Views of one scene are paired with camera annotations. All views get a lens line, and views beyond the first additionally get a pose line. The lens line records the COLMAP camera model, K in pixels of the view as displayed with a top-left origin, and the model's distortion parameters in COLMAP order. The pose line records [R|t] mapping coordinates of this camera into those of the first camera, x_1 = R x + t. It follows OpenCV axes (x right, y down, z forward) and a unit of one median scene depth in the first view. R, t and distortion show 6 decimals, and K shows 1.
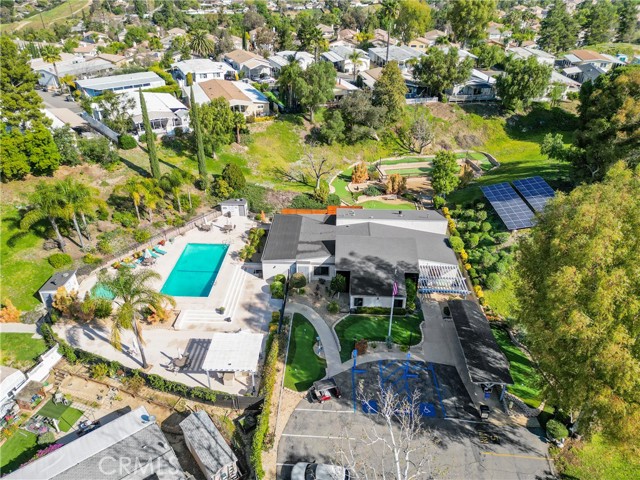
lens RADIAL K [[446.9, 0, 320.0], [0, 446.9, 240.0], [0, 0, 1]] dist [0.076417, -0.068737]
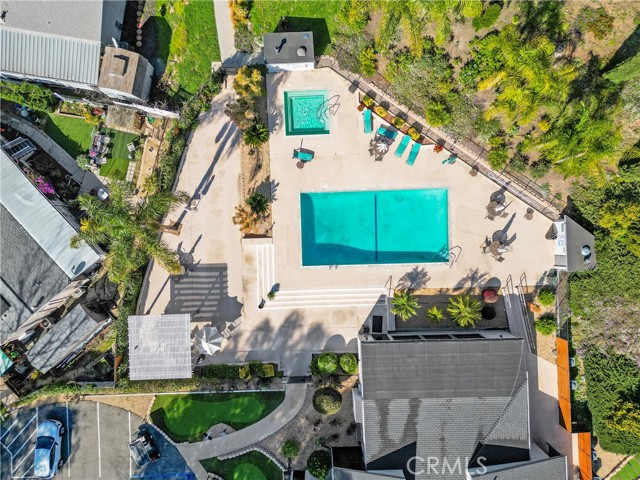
lens RADIAL K [[446.9, 0, 320.0], [0, 446.9, 240.0], [0, 0, 1]] dist [0.076417, -0.068737]
pose [[0.066913, 0.997719, 0.008925, -0.314586], [-0.540112, 0.028699, 0.841103, -0.502983], [0.838929, -0.061102, 0.540801, 0.698455]]
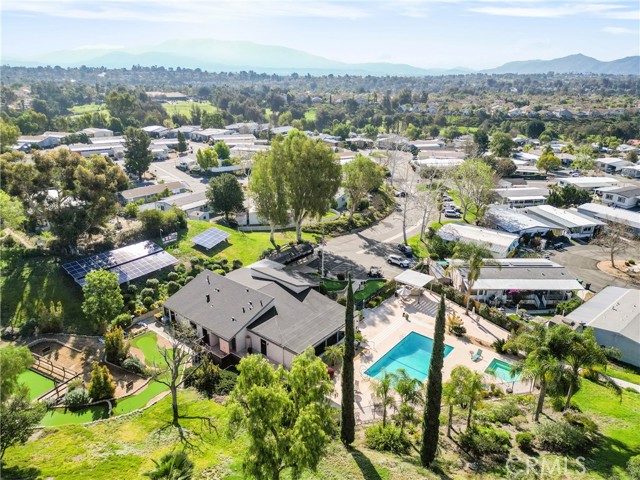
lens RADIAL K [[446.9, 0, 320.0], [0, 446.9, 240.0], [0, 0, 1]] dist [0.076417, -0.068737]
pose [[-0.799543, -0.210072, 0.562673, -0.714805], [0.318095, 0.646548, 0.693391, -0.977645], [-0.509457, 0.733379, -0.450120, 1.584231]]
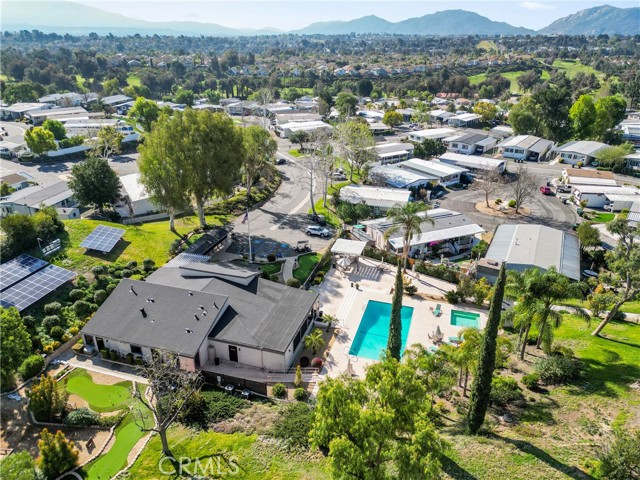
lens RADIAL K [[446.9, 0, 320.0], [0, 446.9, 240.0], [0, 0, 1]] dist [0.076417, -0.068737]
pose [[-0.965128, -0.104233, 0.240131, -0.415828], [0.143945, 0.554872, 0.819388, -0.993314], [-0.218649, 0.825381, -0.520518, 1.614976]]
